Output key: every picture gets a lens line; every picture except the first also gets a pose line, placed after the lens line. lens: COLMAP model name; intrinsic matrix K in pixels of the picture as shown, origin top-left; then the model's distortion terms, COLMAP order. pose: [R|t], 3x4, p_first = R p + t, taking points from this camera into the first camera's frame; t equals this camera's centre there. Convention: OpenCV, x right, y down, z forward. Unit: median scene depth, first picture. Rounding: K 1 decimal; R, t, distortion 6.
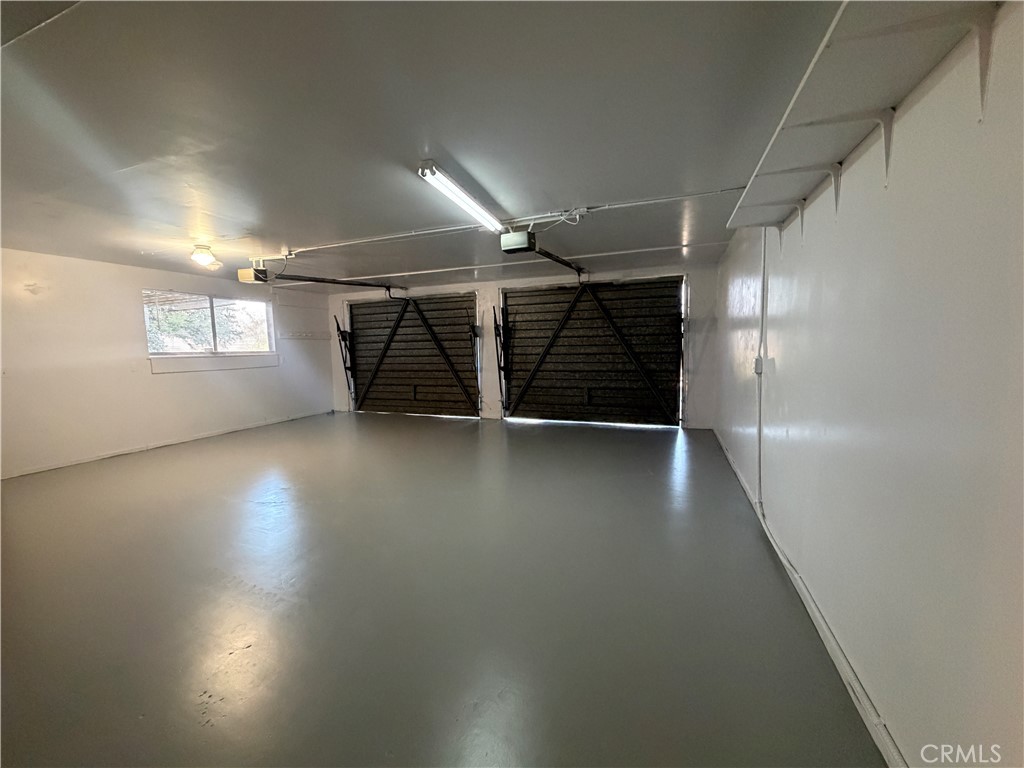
lens RADIAL K [[408.1, 0, 509.8], [0, 408.1, 385.5], [0, 0, 1]] dist [-0.000025, -0.000003]
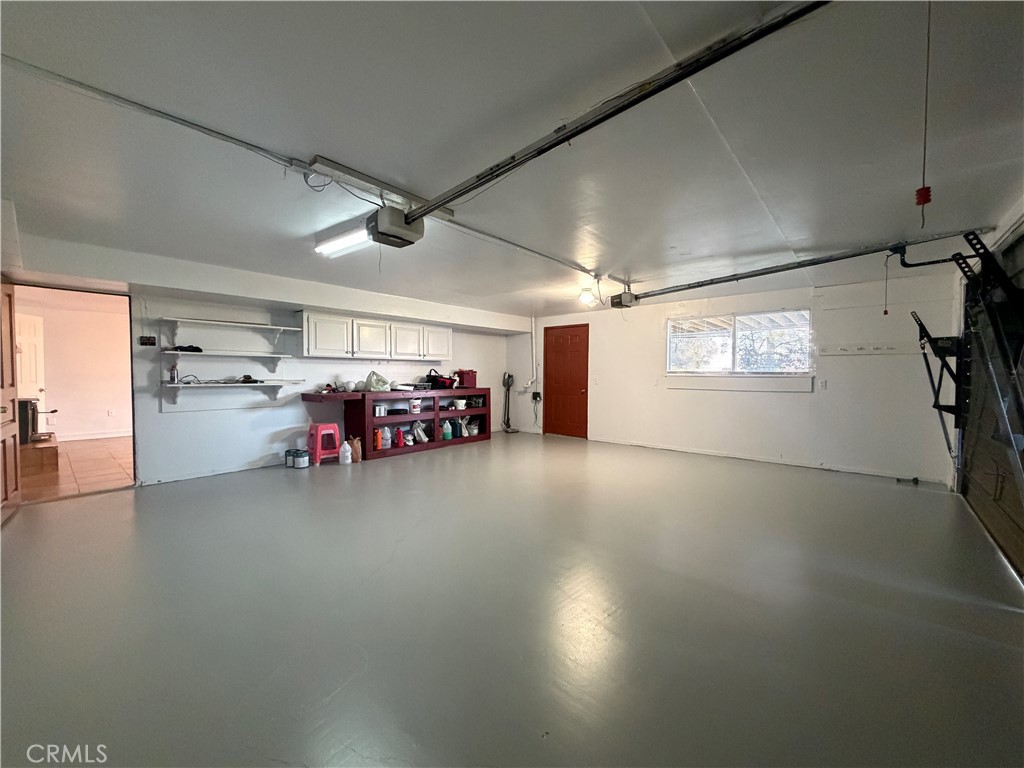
lens RADIAL K [[408.1, 0, 509.8], [0, 408.1, 385.5], [0, 0, 1]] dist [-0.000025, -0.000003]
pose [[-0.332260, 0.058468, -0.941374, 0.282654], [-0.079525, 0.992786, 0.089729, -0.075059], [0.939829, 0.104676, -0.325213, 0.657419]]
